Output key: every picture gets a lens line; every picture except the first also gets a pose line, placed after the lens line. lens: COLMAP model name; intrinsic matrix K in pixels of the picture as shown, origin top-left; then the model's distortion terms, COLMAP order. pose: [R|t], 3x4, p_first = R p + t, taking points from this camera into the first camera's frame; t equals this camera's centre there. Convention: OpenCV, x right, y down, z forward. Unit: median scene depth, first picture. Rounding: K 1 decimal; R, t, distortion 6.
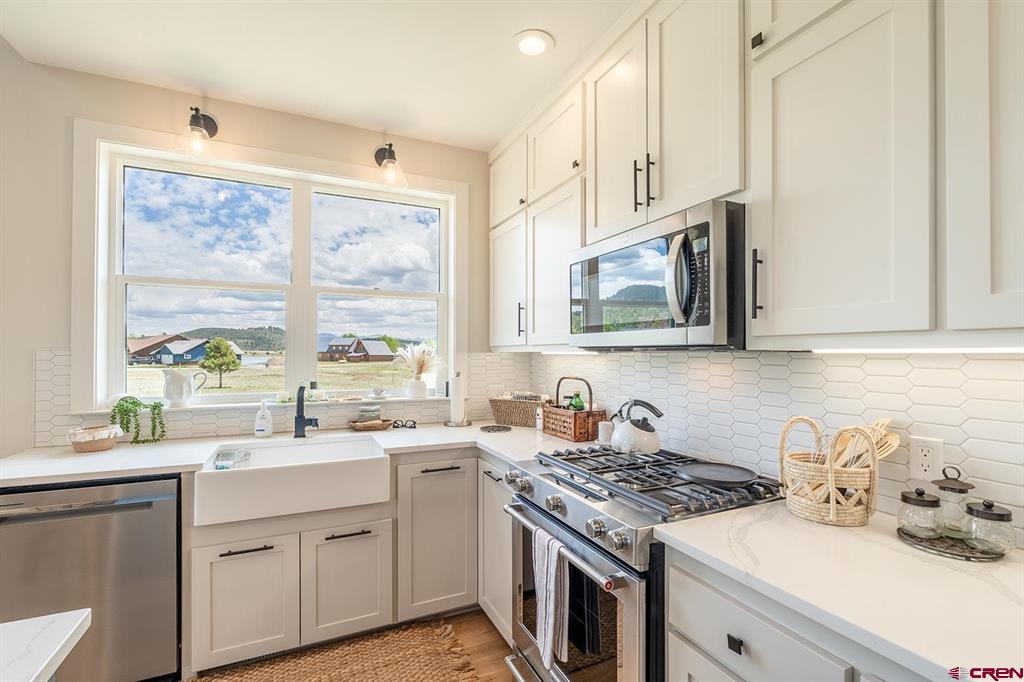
lens RADIAL K [[450.0, 0, 511.5], [0, 450.0, 347.3], [0, 0, 1]] dist [-0.000371, -0.000024]
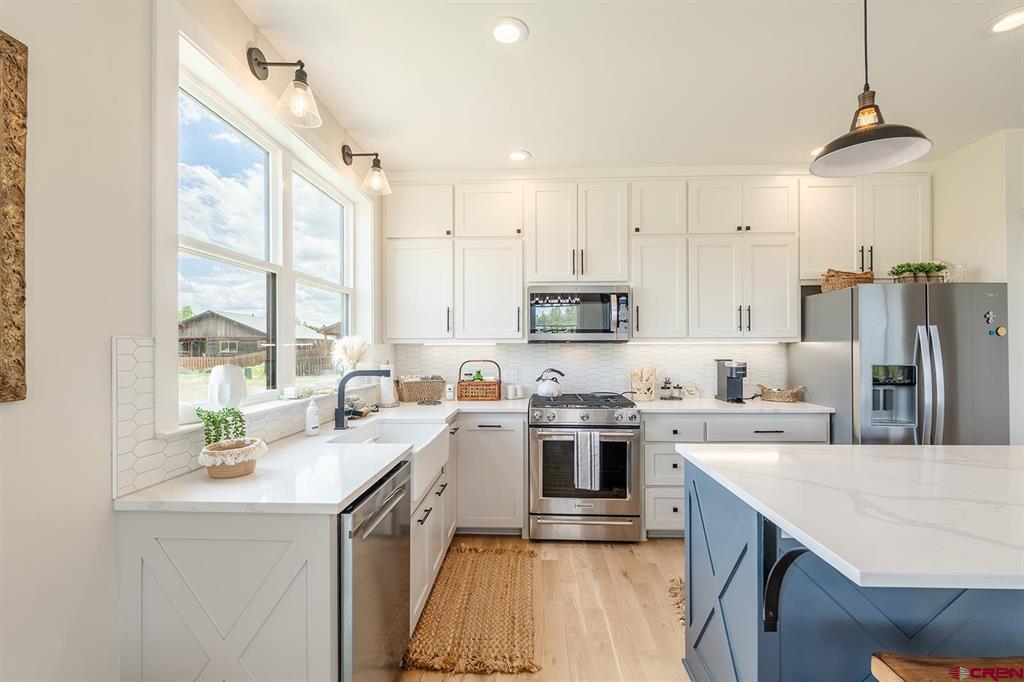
lens RADIAL K [[455.5, 0, 514.1], [0, 455.5, 337.7], [0, 0, 1]] dist [0.000136, 0.000138]
pose [[0.459039, 0.013323, 0.888316, -1.502705], [-0.008721, 0.999907, -0.010490, 0.008331], [-0.888373, -0.002931, 0.459113, 0.258969]]
